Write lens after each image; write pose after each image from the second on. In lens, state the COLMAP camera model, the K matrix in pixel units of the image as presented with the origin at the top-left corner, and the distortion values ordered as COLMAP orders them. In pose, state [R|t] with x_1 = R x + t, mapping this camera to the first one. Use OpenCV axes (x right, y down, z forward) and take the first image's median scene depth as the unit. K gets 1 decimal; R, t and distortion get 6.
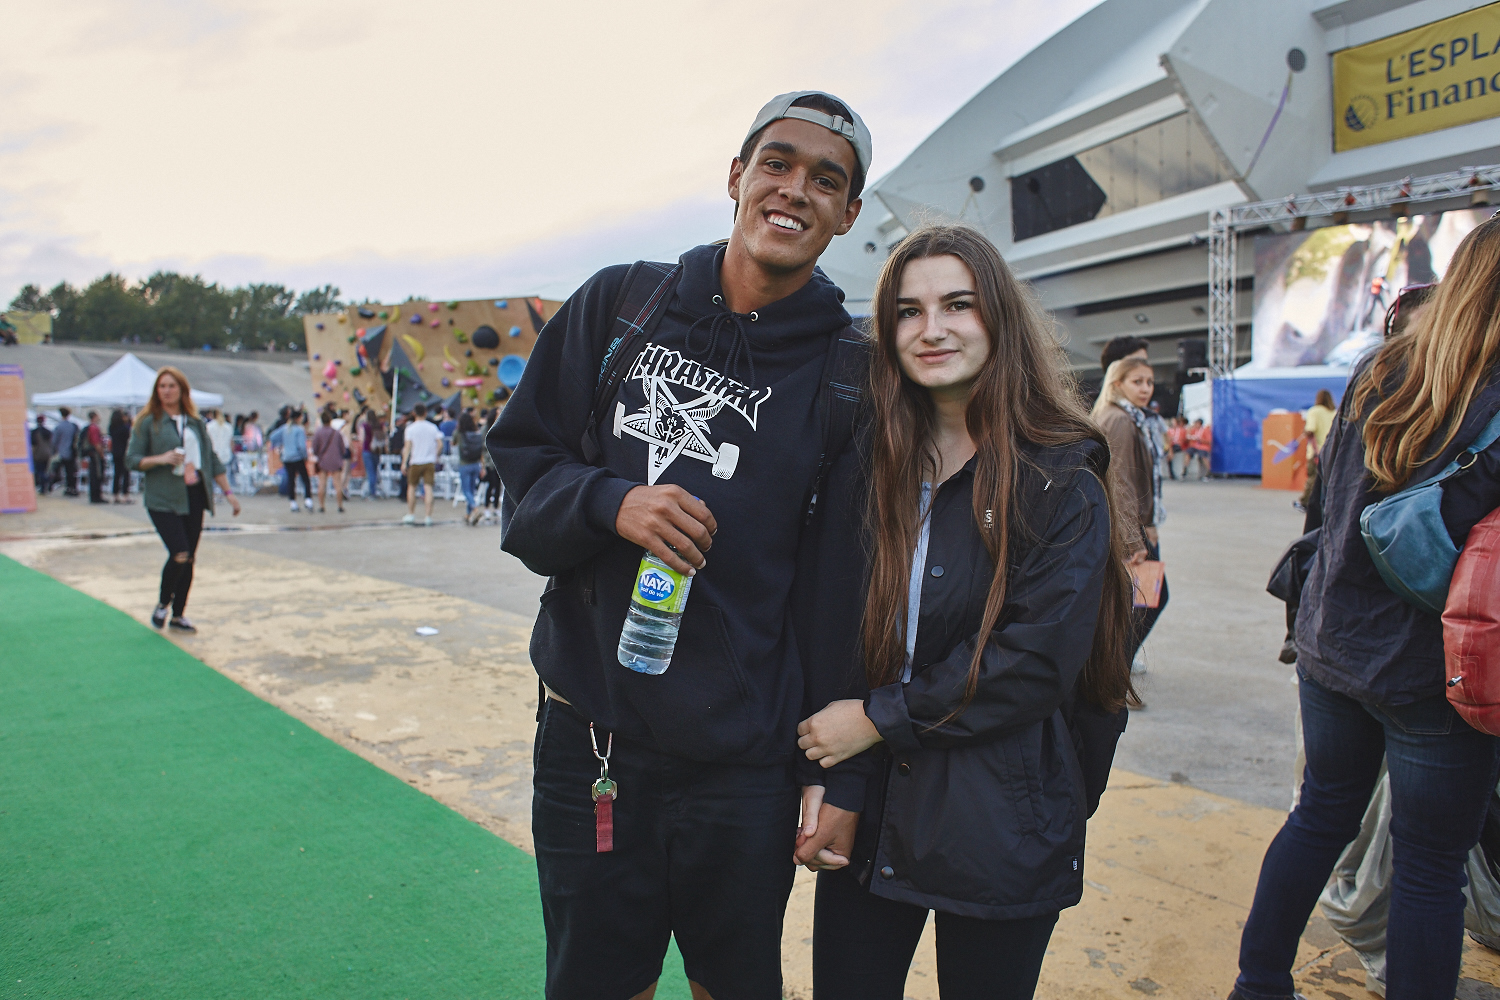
lens RADIAL K [[1188.5, 0, 739.9], [0, 1188.5, 504.5], [0, 0, 1]] dist [-0.104914, 0.129337]
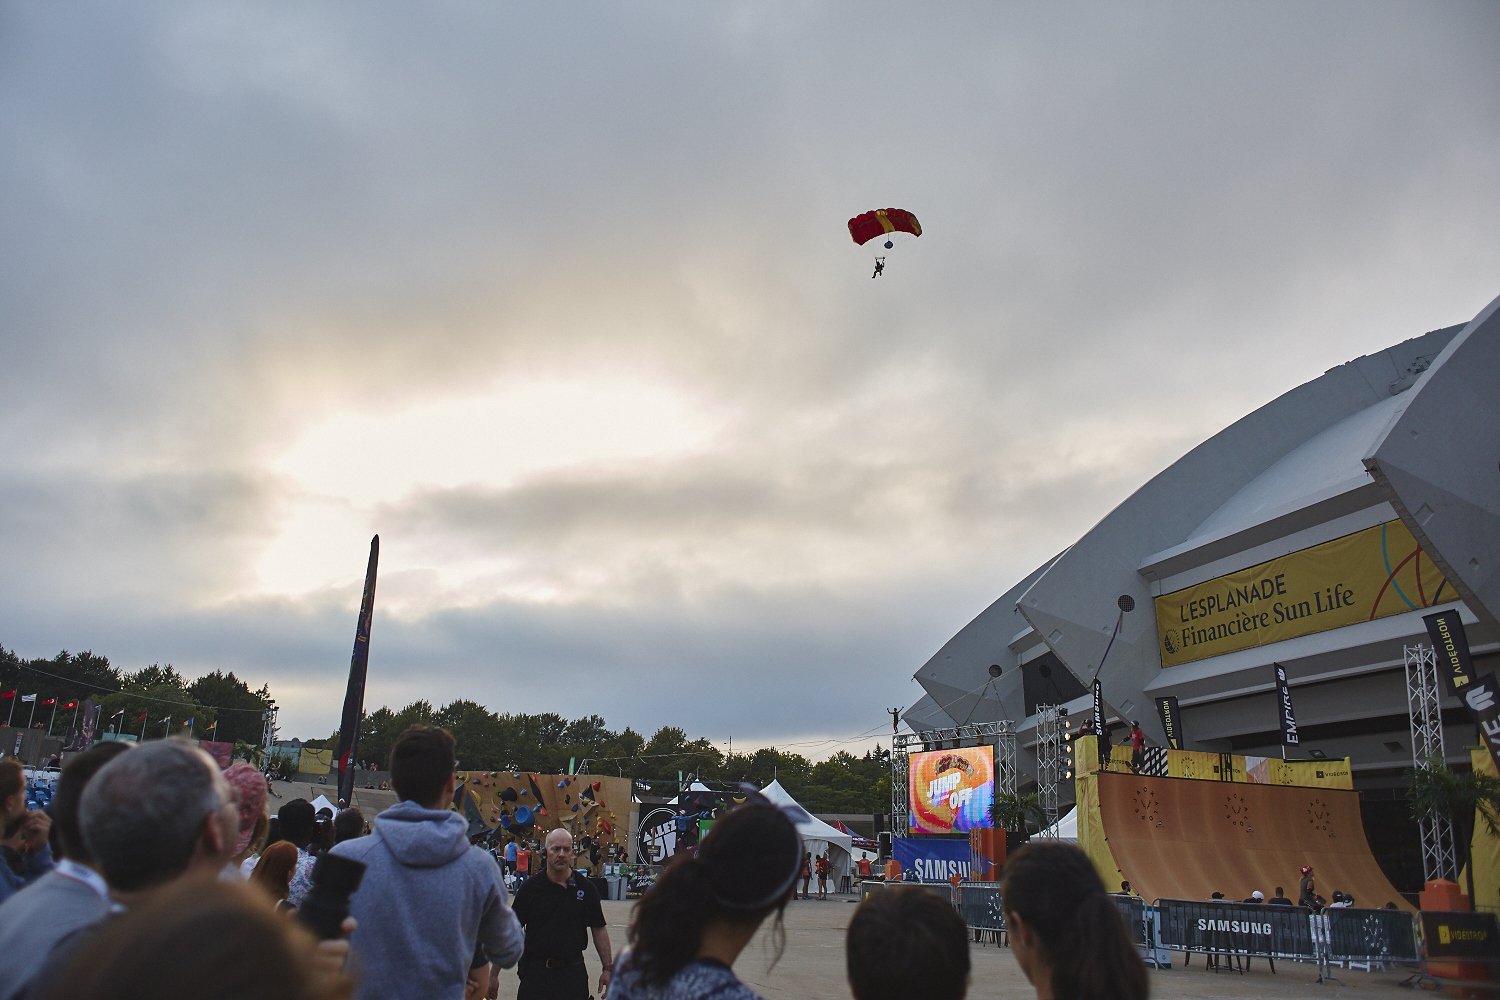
lens RADIAL K [[1188.5, 0, 741.3], [0, 1188.5, 508.8], [0, 0, 1]] dist [-0.104914, 0.129337]
pose [[0.969807, -0.022847, -0.242800, 0.407400], [-0.062329, 0.939315, -0.337345, 0.020796], [0.235773, 0.342293, 0.909531, -0.481458]]
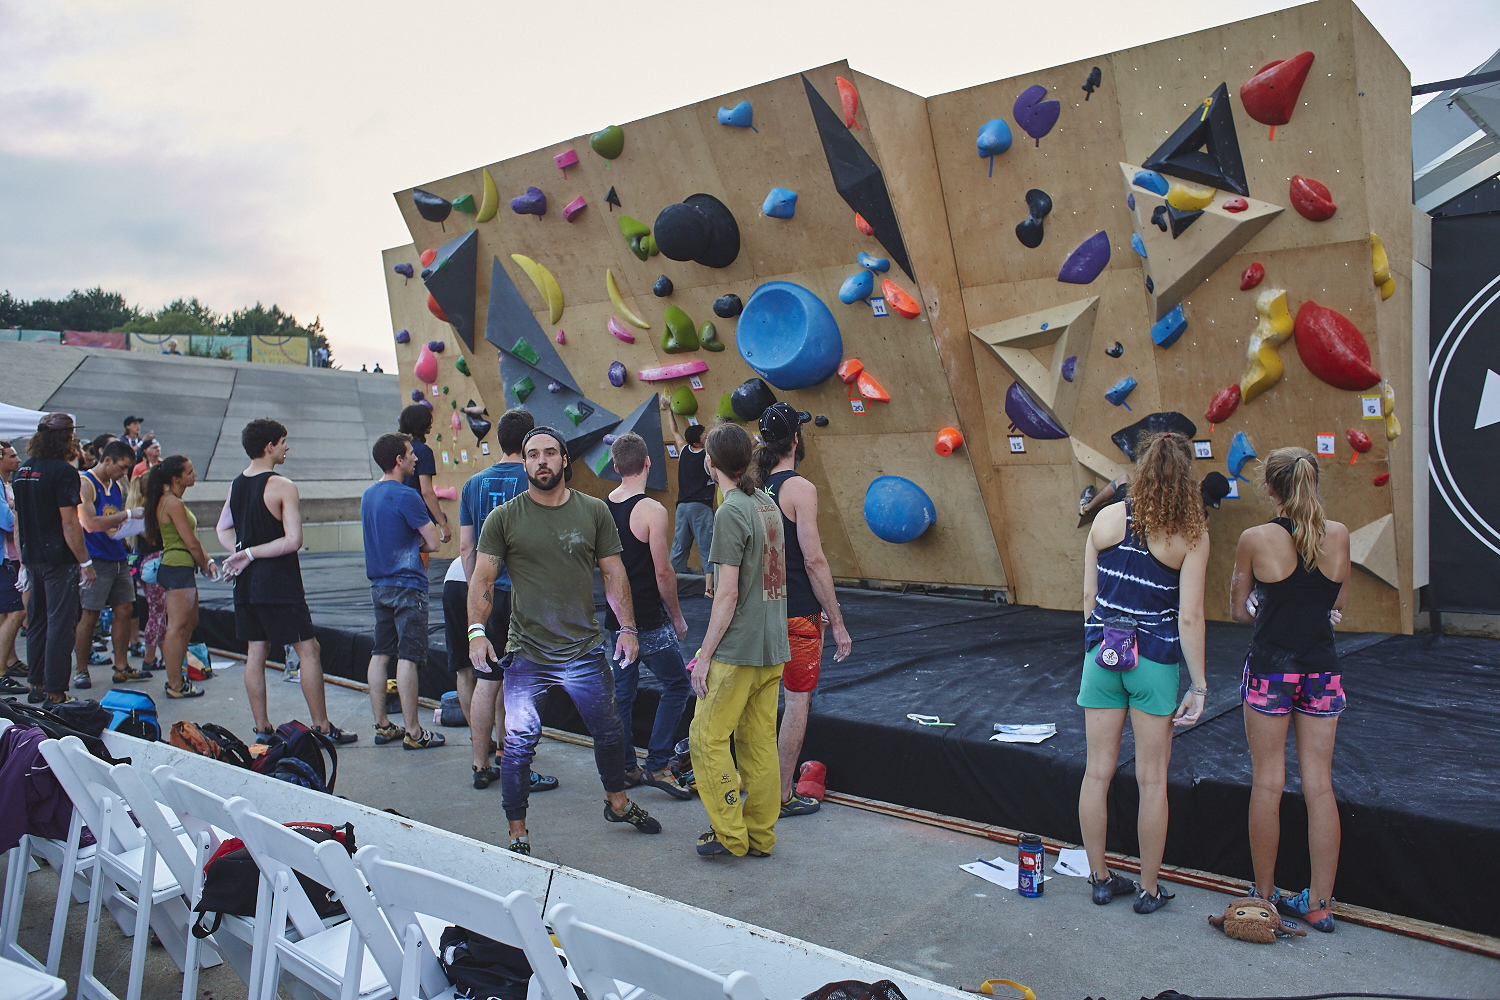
lens RADIAL K [[1188.5, 0, 761.9], [0, 1188.5, 497.7], [0, 0, 1]] dist [-0.104914, 0.129337]
pose [[0.953516, 0.005495, -0.301291, -0.071087], [-0.019521, 0.998860, -0.043560, -0.037622], [0.300709, 0.047417, 0.952537, 0.509042]]
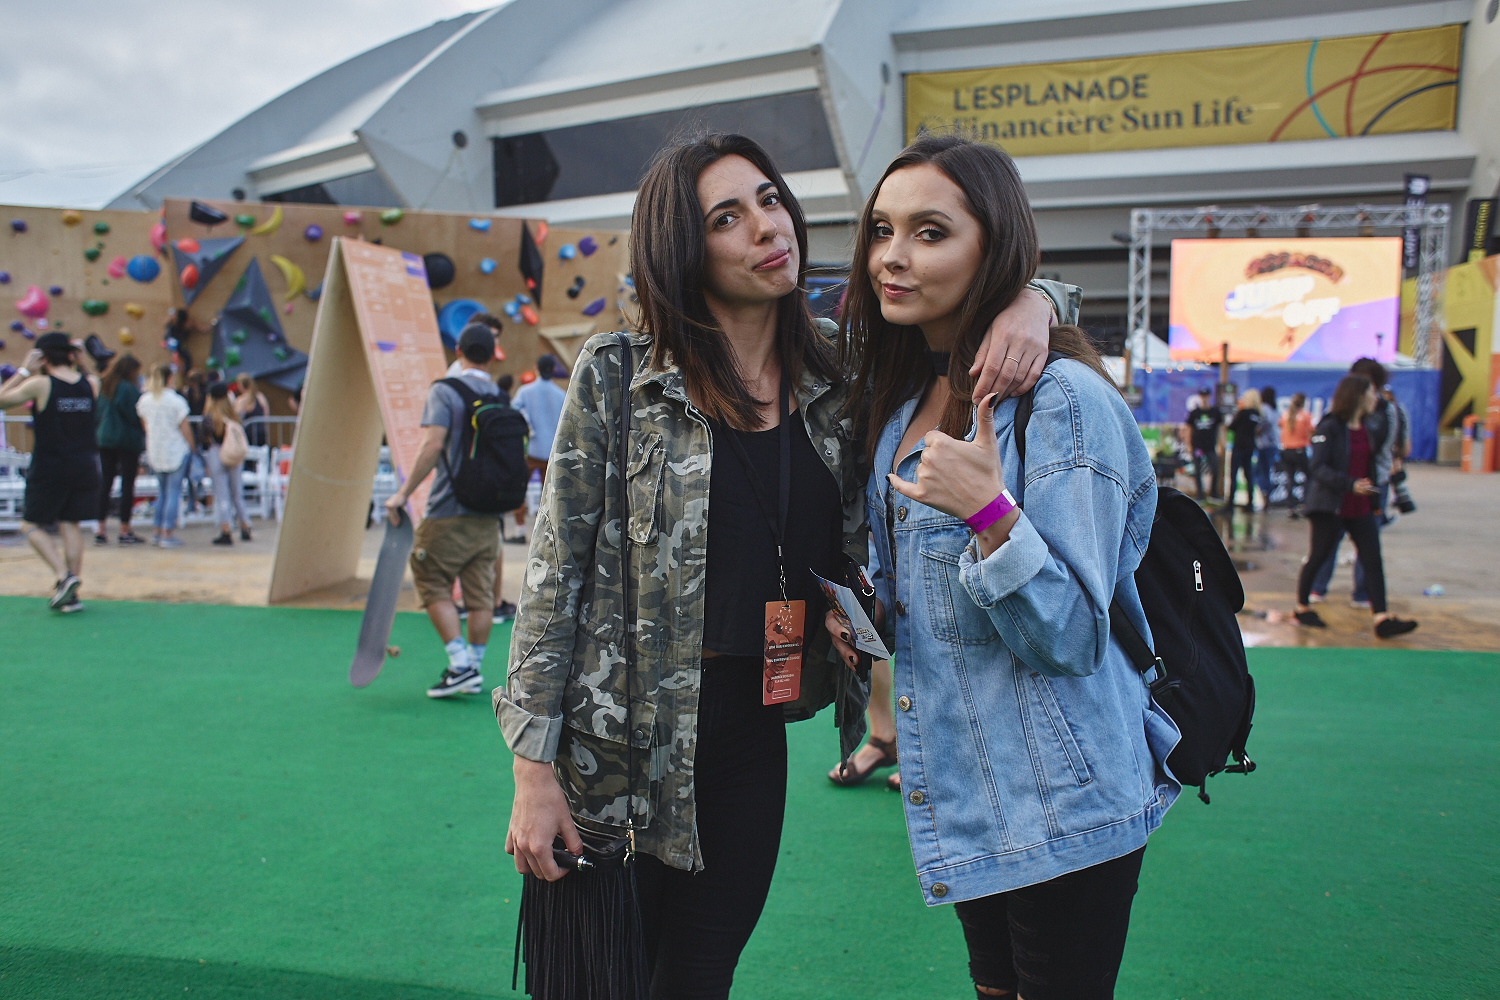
lens RADIAL K [[1188.5, 0, 732.4], [0, 1188.5, 517.4], [0, 0, 1]] dist [-0.104914, 0.129337]
pose [[0.760999, -0.049148, 0.646889, -0.394600], [0.030540, 0.998735, 0.039952, -0.015417], [-0.648034, -0.010648, 0.761537, 0.271258]]
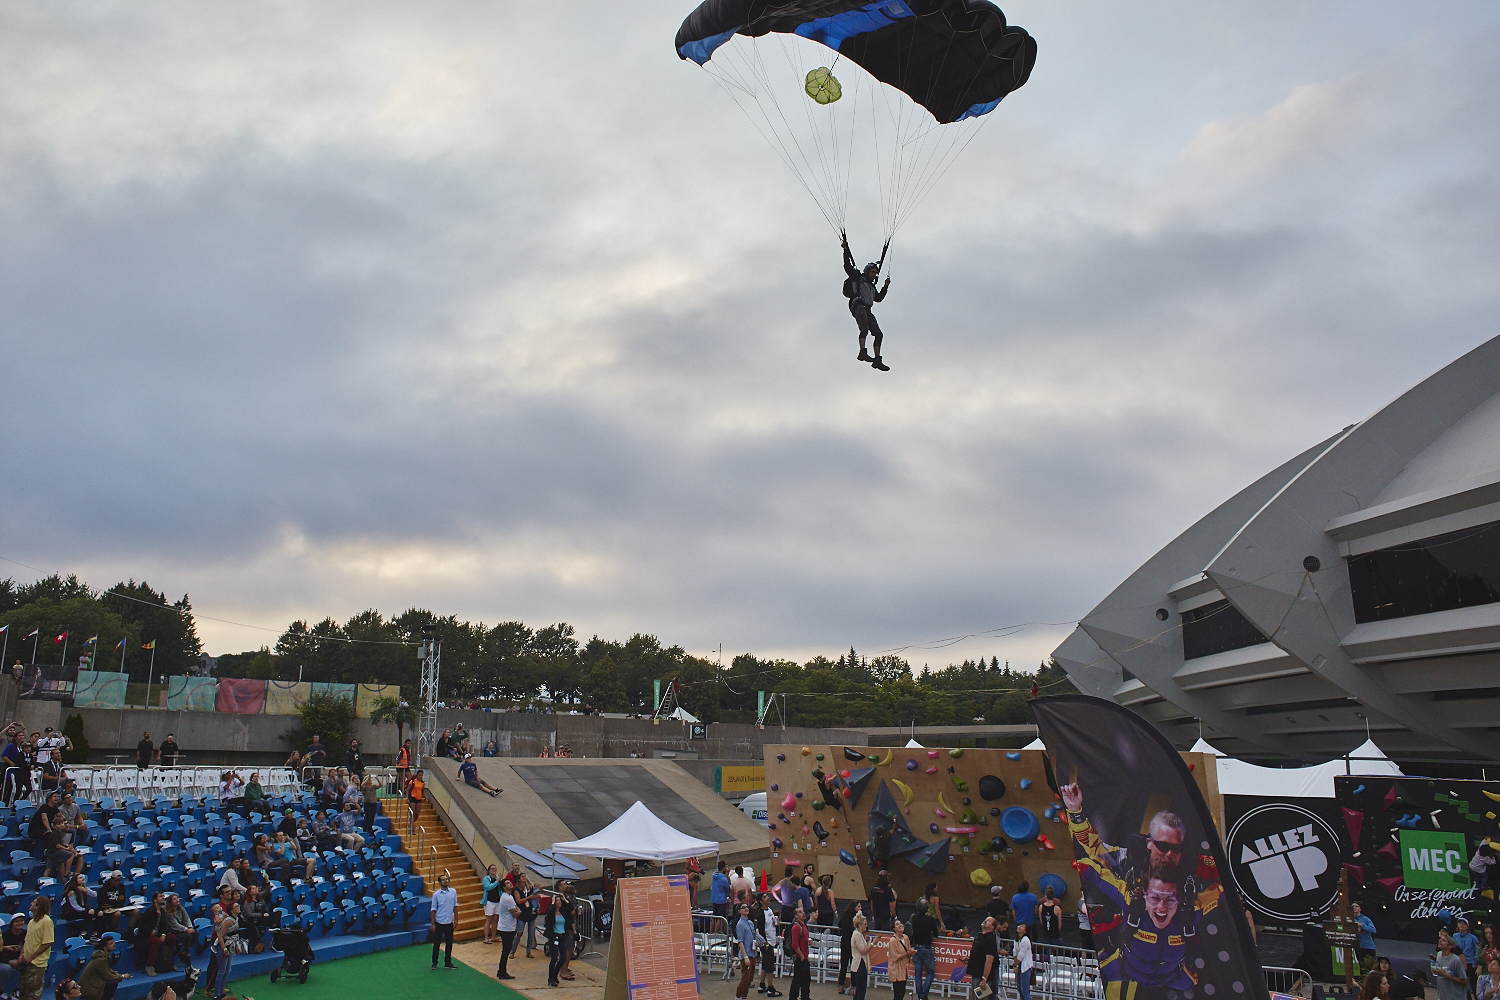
lens RADIAL K [[1188.5, 0, 753.2], [0, 1188.5, 504.5], [0, 0, 1]] dist [-0.104914, 0.129337]
pose [[0.989919, -0.009131, -0.141342, -0.199837], [-0.029359, 0.963017, -0.267838, -0.074626], [0.138560, 0.269287, 0.953040, -0.013321]]
